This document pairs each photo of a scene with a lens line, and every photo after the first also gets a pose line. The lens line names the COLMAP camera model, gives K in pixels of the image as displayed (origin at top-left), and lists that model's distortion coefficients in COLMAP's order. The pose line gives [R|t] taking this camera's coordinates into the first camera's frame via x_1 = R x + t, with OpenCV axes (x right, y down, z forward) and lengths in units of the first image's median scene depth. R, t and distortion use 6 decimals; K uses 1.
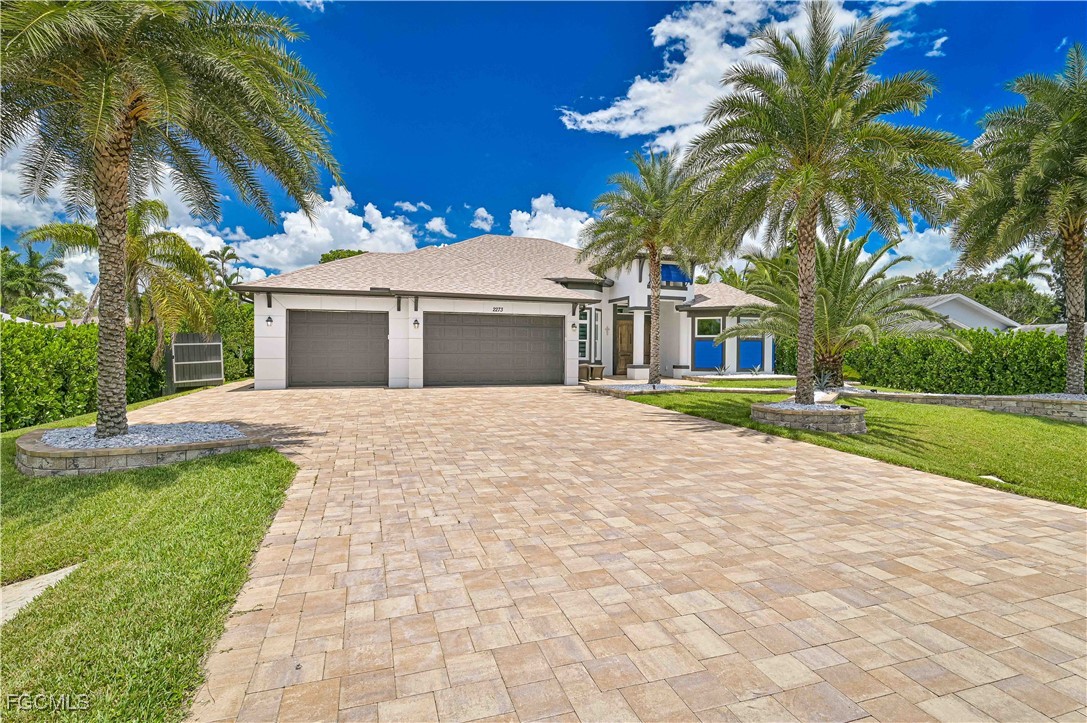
lens RADIAL K [[549.1, 0, 542.9], [0, 549.1, 358.8], [0, 0, 1]] dist [-0.005982, -0.000184]
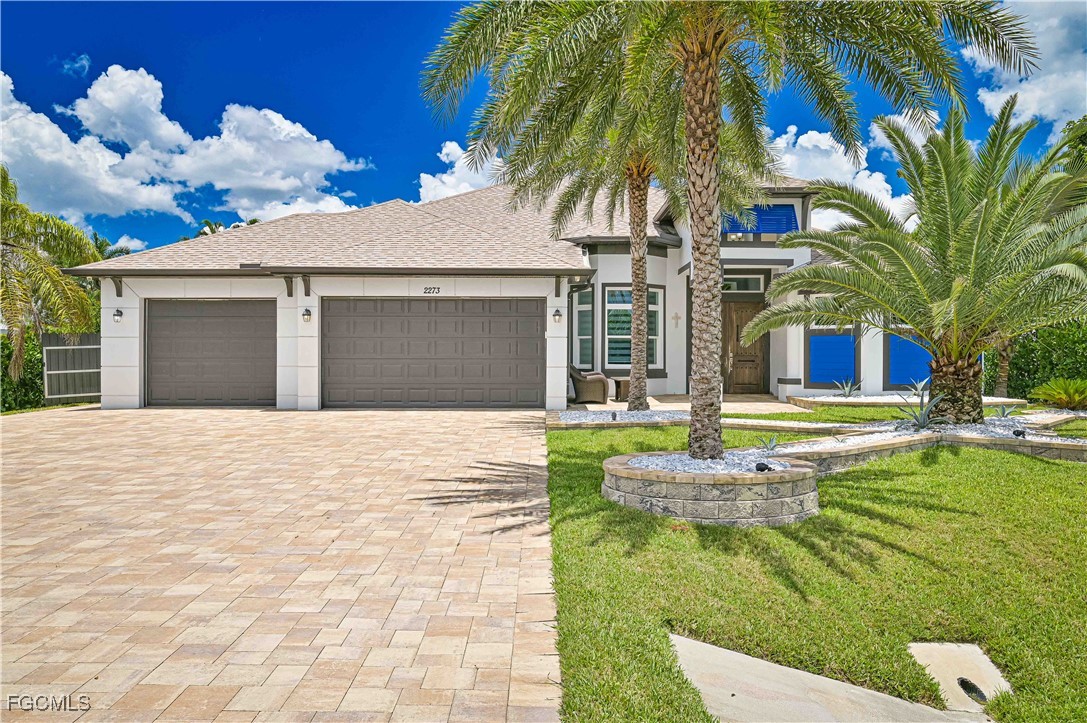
lens RADIAL K [[809.4, 0, 542.8], [0, 809.4, 363.0], [0, 0, 1]] dist [-0.027742, -0.001501]
pose [[0.948854, -0.000772, -0.315713, 0.352383], [-0.000475, 0.999992, -0.003872, -0.001207], [0.315713, 0.003824, 0.948847, 0.147538]]
